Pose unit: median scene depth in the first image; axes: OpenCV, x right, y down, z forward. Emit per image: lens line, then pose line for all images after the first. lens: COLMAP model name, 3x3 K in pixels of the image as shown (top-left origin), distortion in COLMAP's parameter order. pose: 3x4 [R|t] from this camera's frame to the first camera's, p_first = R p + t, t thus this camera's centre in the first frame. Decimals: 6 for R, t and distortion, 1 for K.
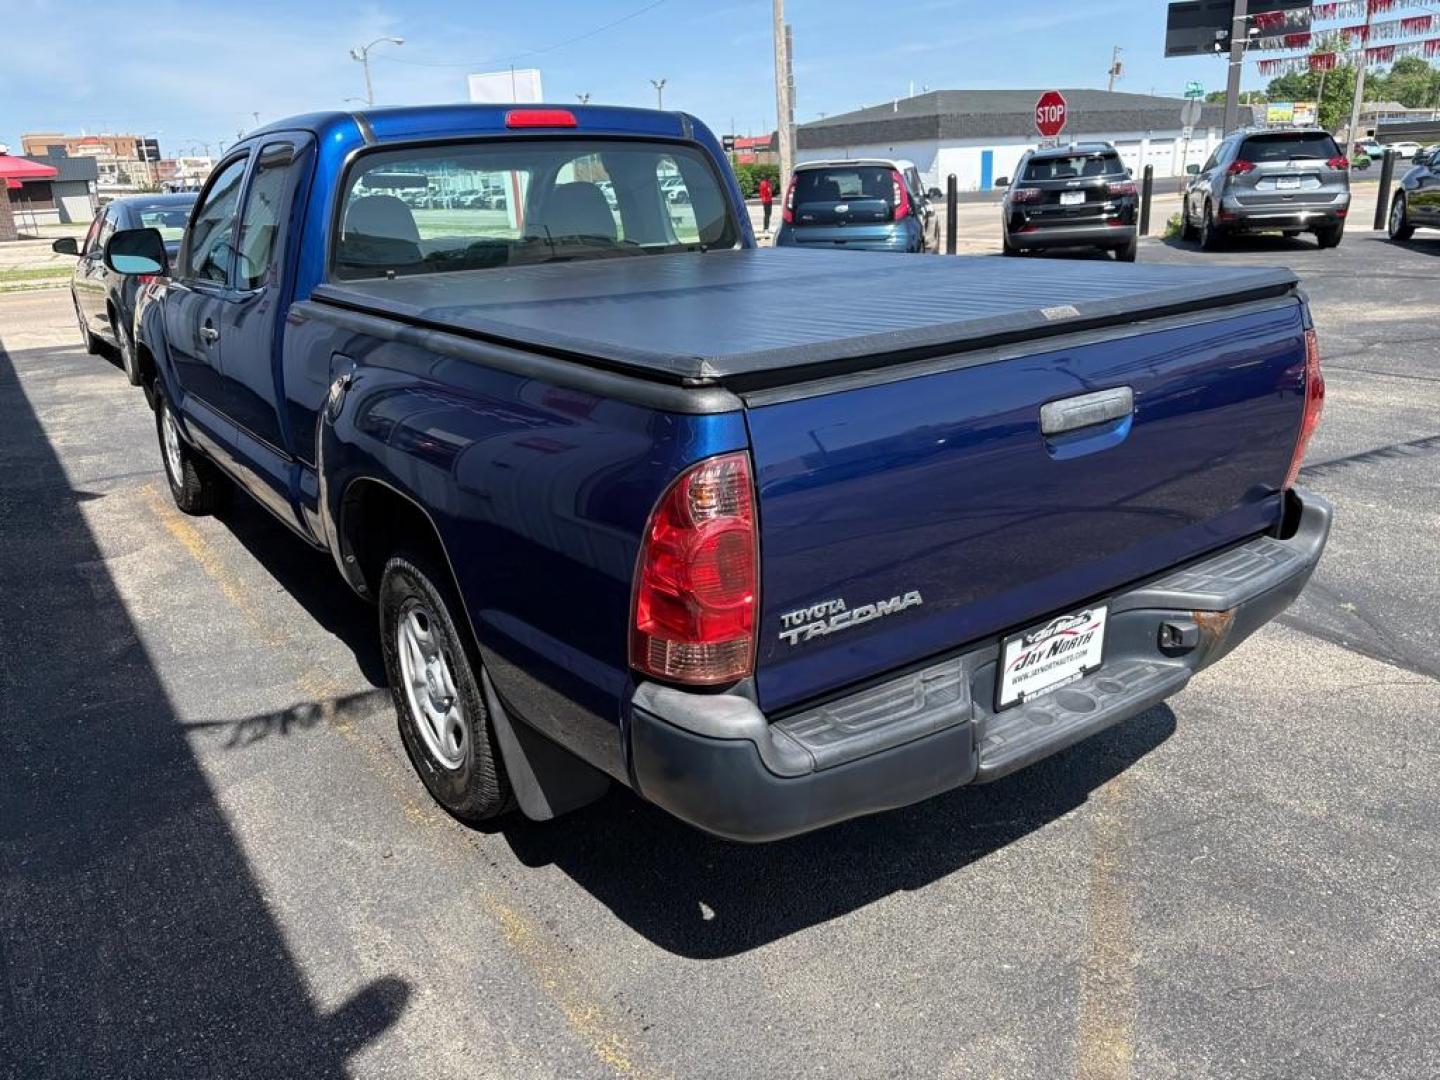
lens RADIAL K [[1101.1, 0, 720.0], [0, 1101.1, 540.0], [0, 0, 1]] dist [-0.003021, 0.049694]
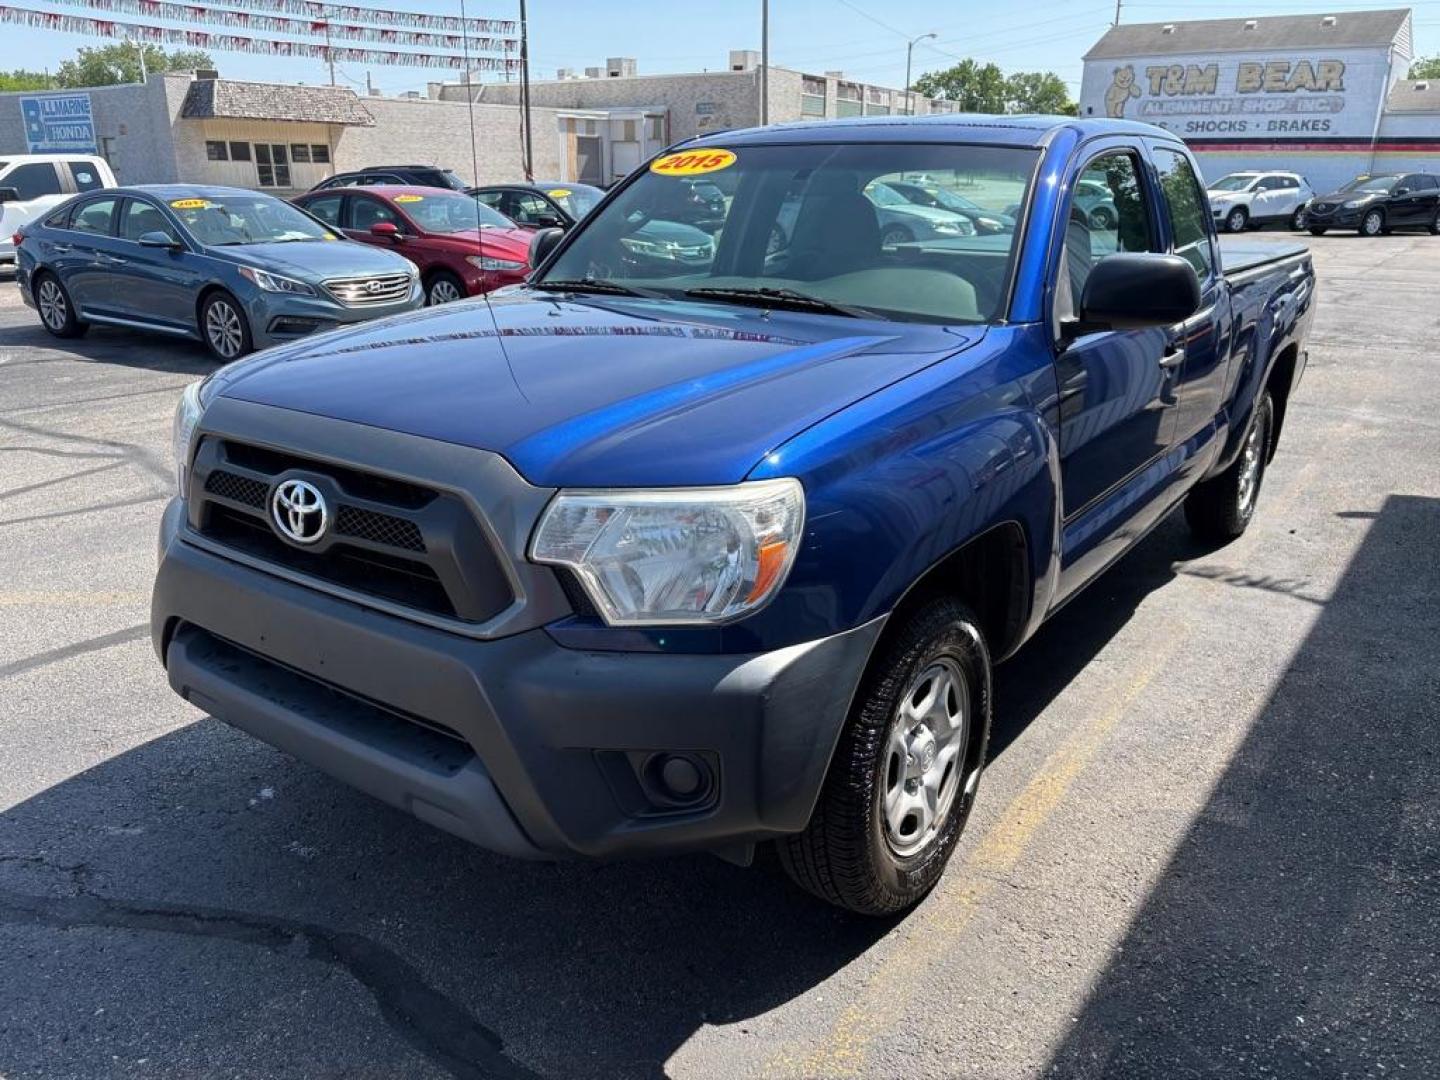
lens RADIAL K [[1082.7, 0, 714.8], [0, 1082.7, 530.8], [0, 0, 1]] dist [0.082561, -0.100771]
pose [[-0.331043, -0.254524, 0.908641, -2.024050], [0.300957, 0.884166, 0.357315, -0.839704], [-0.894335, 0.391749, -0.216096, 2.725028]]
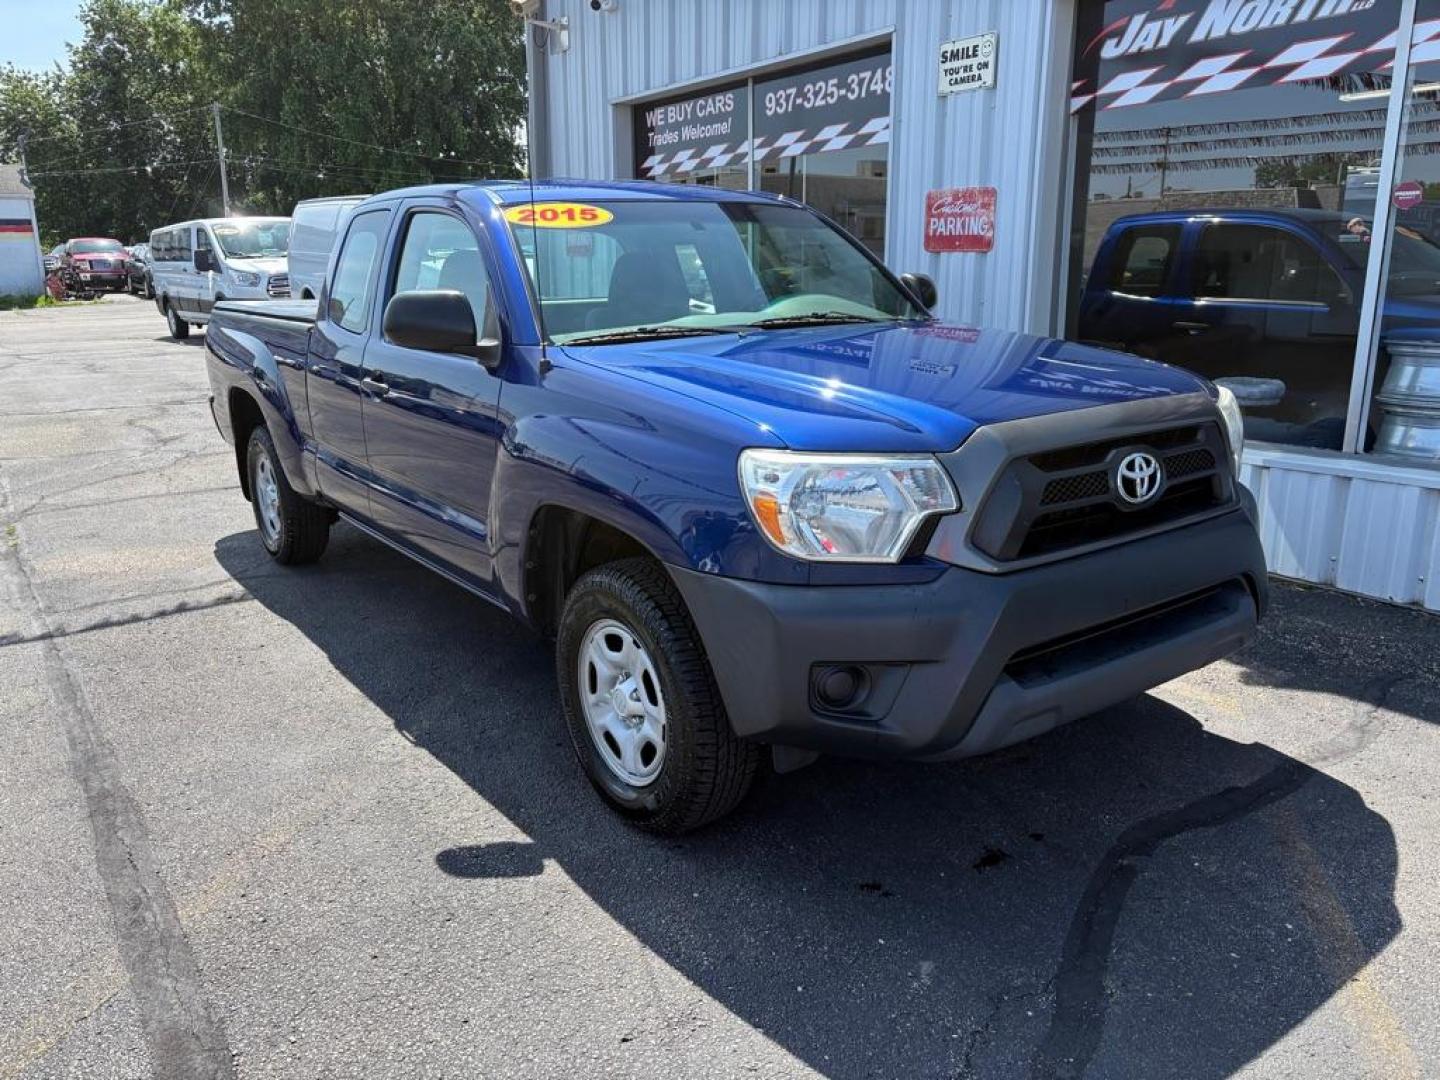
lens RADIAL K [[1092.4, 0, 701.6], [0, 1092.4, 520.8], [0, 0, 1]] dist [0.057302, -0.057687]
pose [[-0.998354, 0.057345, -0.000454, -0.628520], [0.048437, 0.847459, 0.528646, -1.213498], [0.030700, 0.527754, -0.848842, 3.798019]]
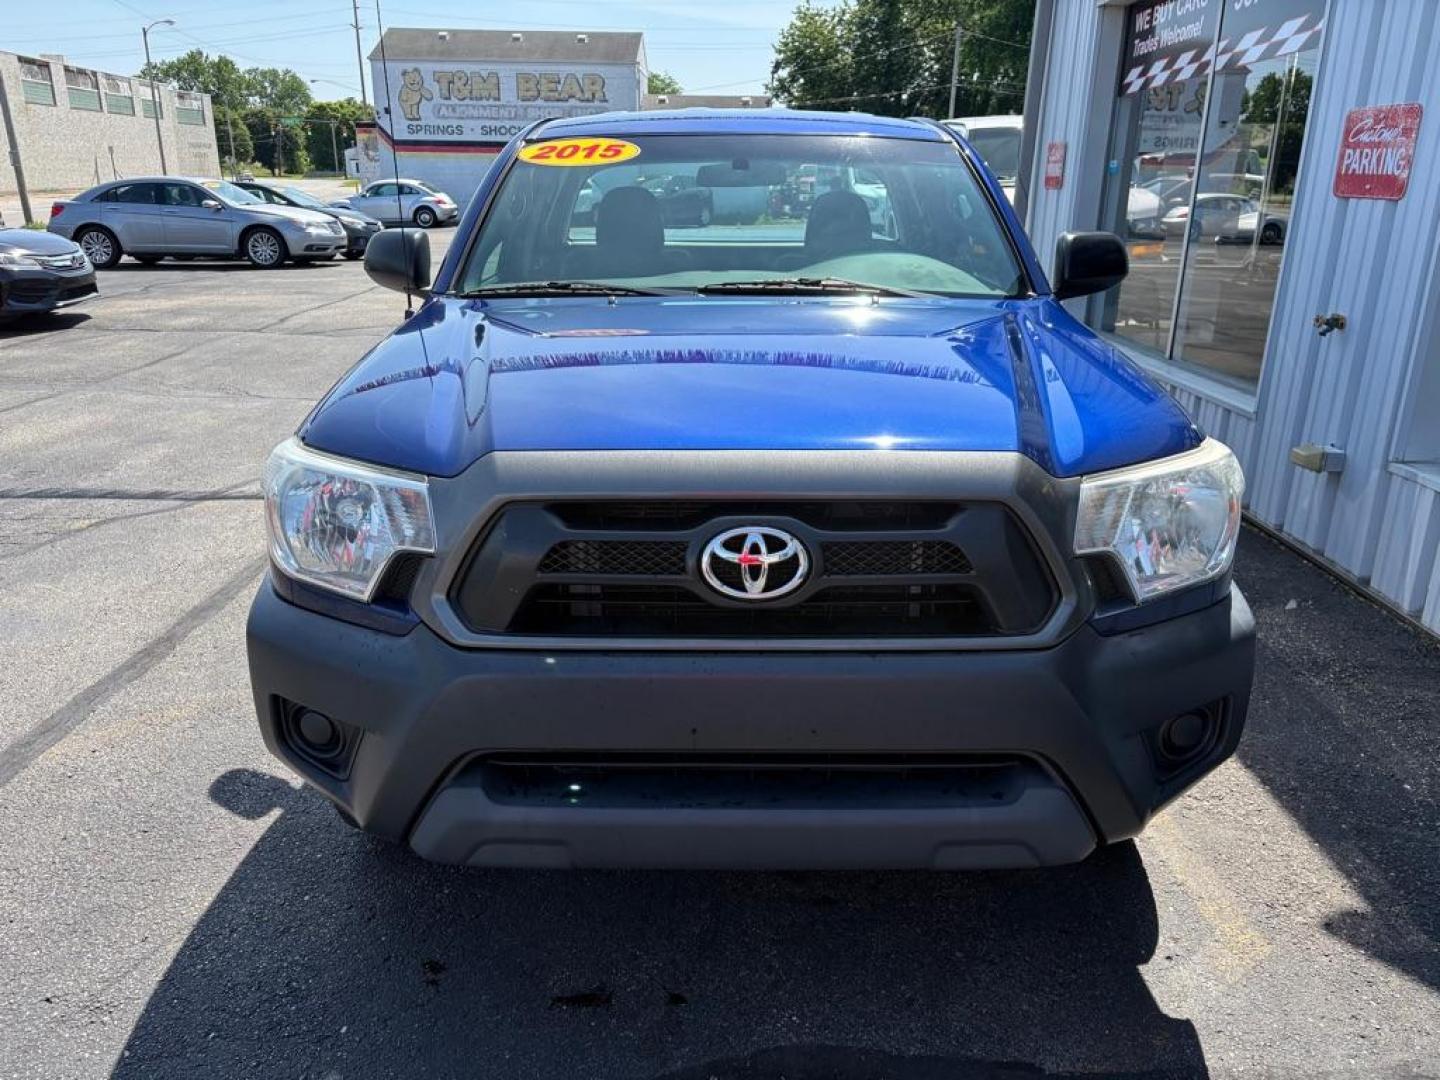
lens RADIAL K [[1082.7, 0, 714.8], [0, 1082.7, 530.8], [0, 0, 1]] dist [0.082561, -0.100771]
pose [[-0.820281, -0.138922, 0.554832, -1.471300], [0.205810, 0.833386, 0.512943, -1.044767], [-0.533648, 0.534948, -0.655019, 3.328644]]
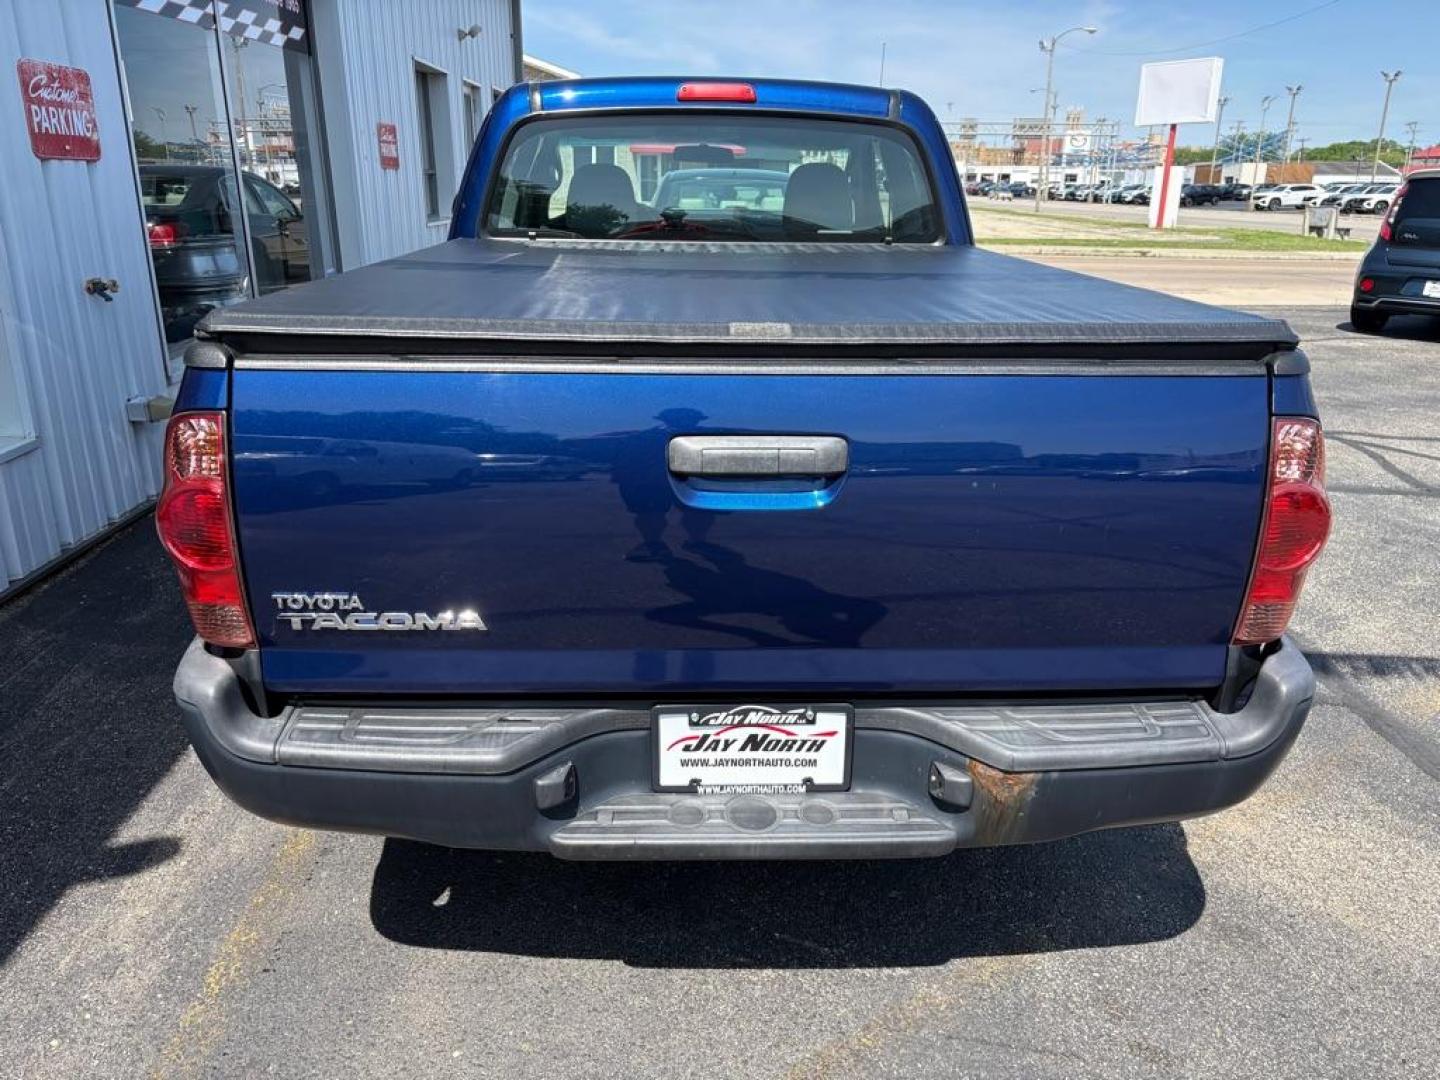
lens RADIAL K [[1082.7, 0, 714.8], [0, 1082.7, 530.8], [0, 0, 1]] dist [0.082561, -0.100771]
pose [[0.840386, 0.217783, -0.496308, 0.638943], [-0.217059, 0.974313, 0.059994, -0.095518], [0.496625, 0.057310, 0.866071, 0.277618]]
